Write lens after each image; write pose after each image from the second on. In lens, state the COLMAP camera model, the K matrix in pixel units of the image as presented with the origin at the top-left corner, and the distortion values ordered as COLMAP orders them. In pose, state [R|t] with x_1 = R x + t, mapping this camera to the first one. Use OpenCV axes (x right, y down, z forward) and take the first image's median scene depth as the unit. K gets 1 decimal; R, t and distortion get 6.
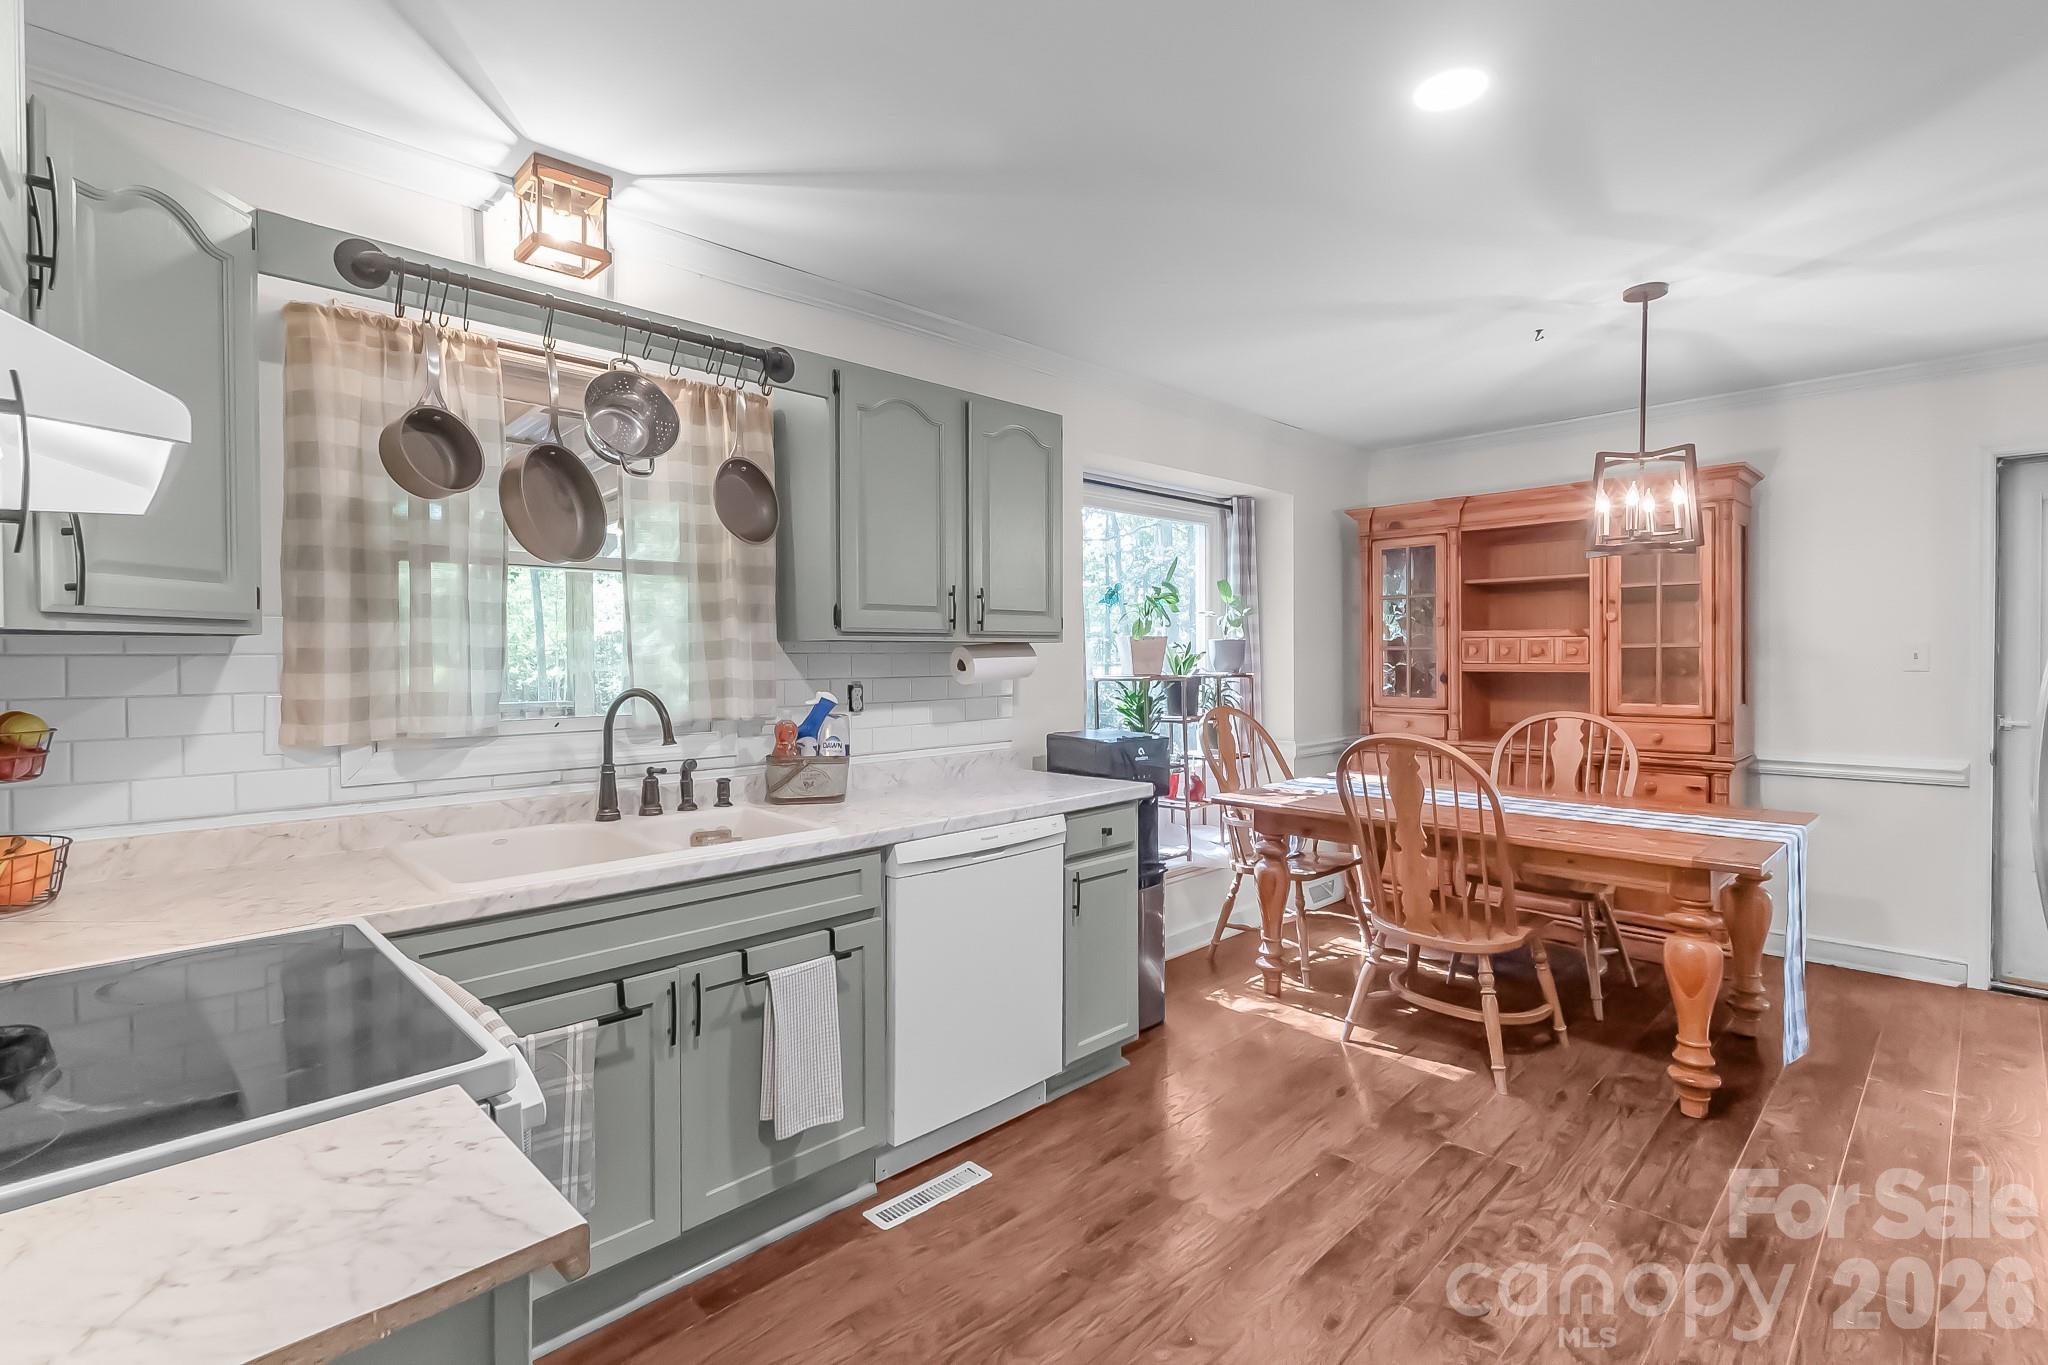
lens RADIAL K [[949.1, 0, 1049.6], [0, 949.1, 654.5], [0, 0, 1]] dist [0.000103, -0.000012]
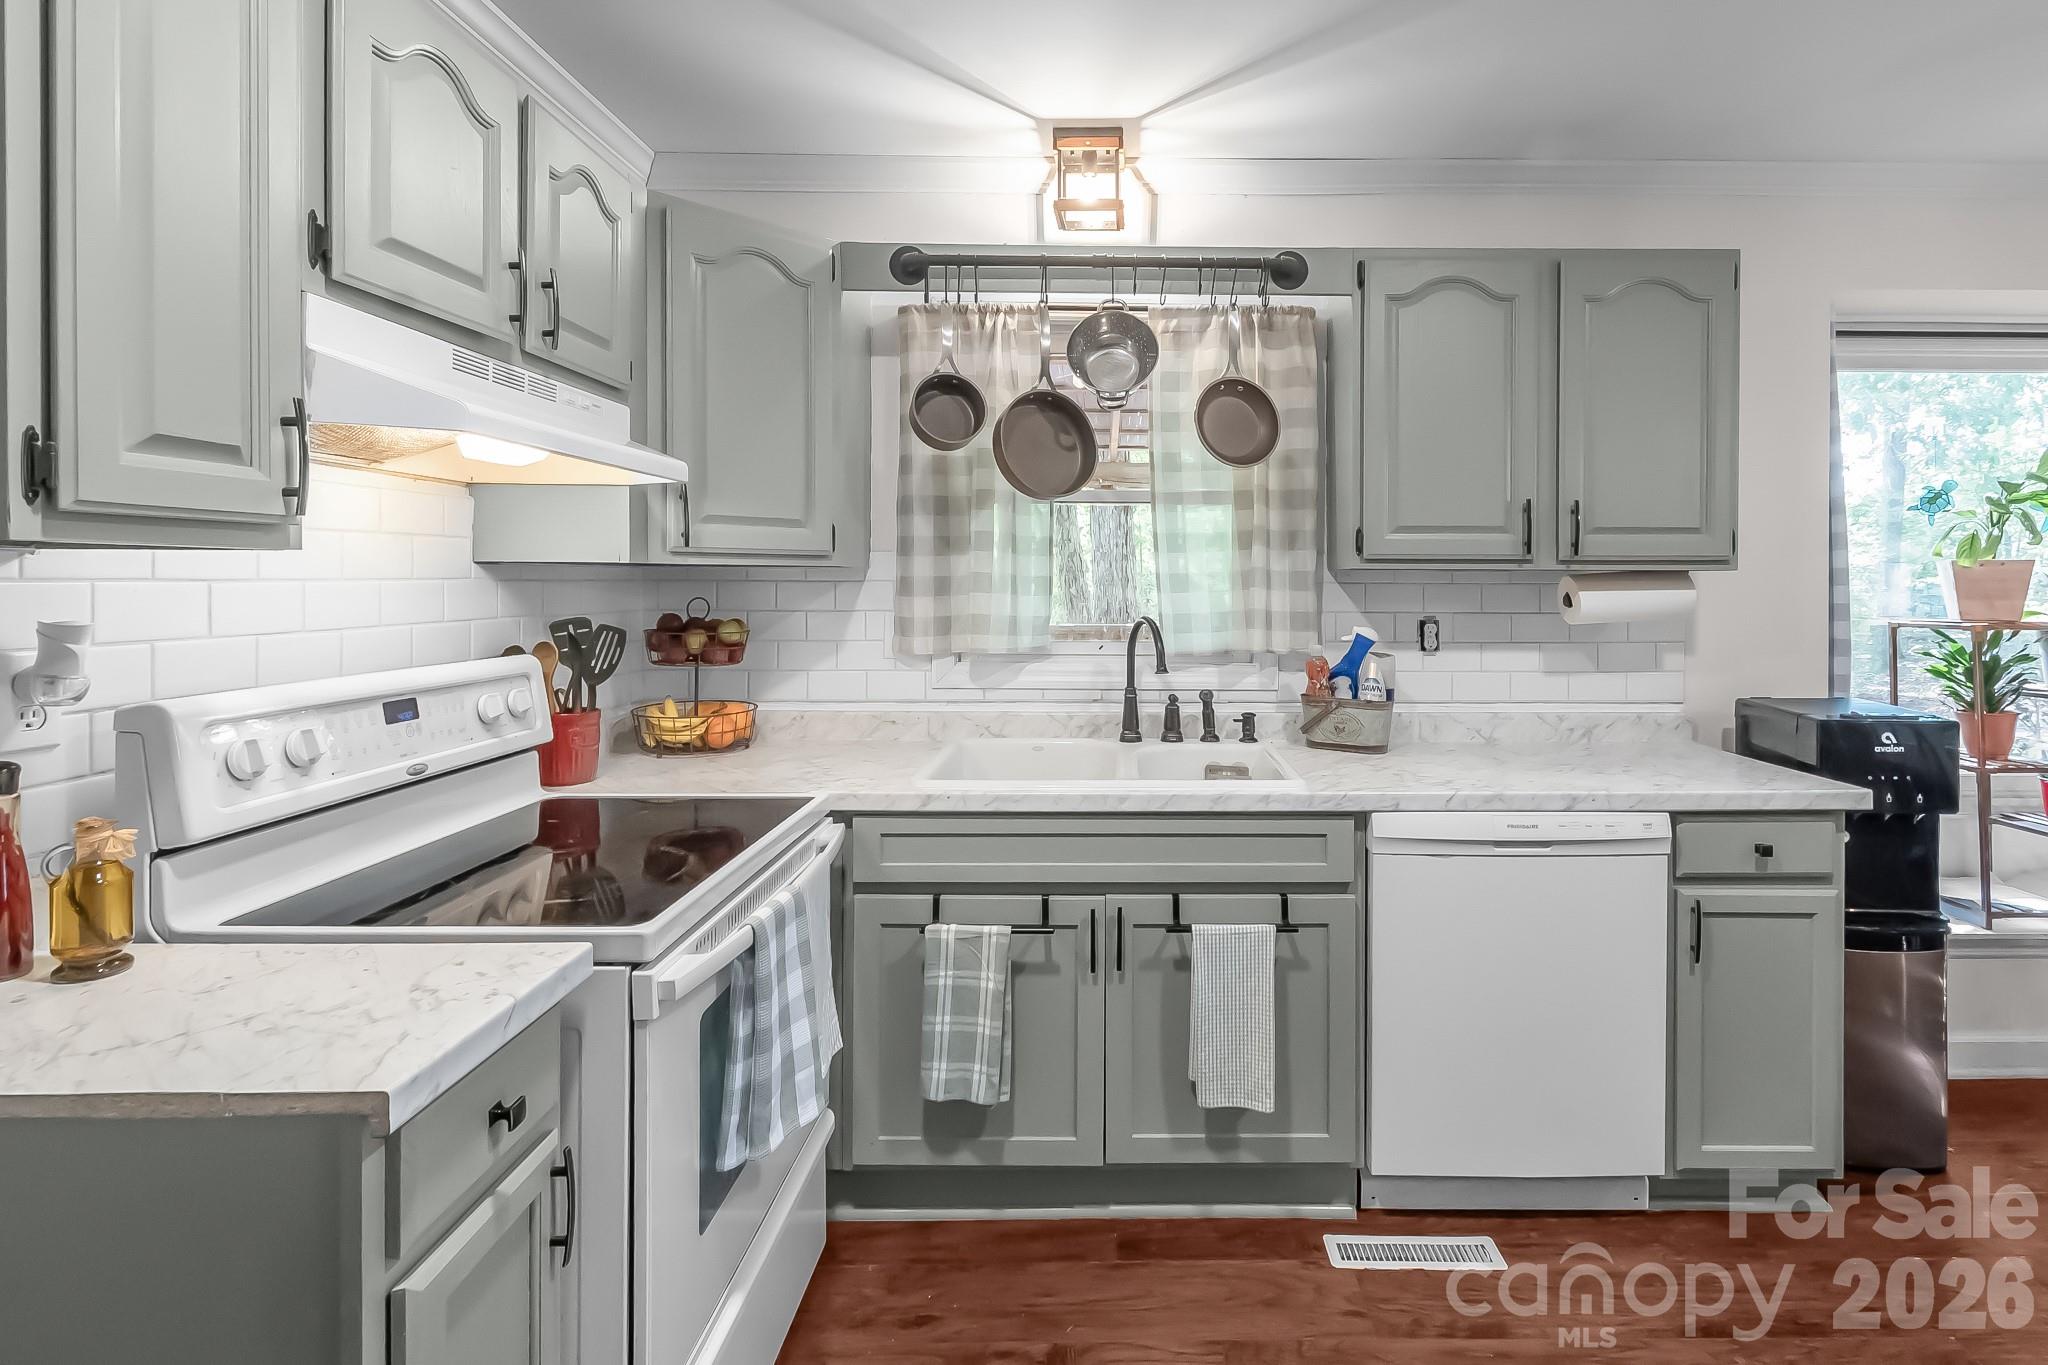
lens RADIAL K [[953.1, 0, 1023.4], [0, 953.1, 579.2], [0, 0, 1]] dist [-0.000361, -0.000384]
pose [[0.707072, 0.003624, -0.707132, 0.203571], [-0.006791, 0.999976, -0.001665, -0.001725], [0.707109, 0.005979, 0.707080, 0.180634]]
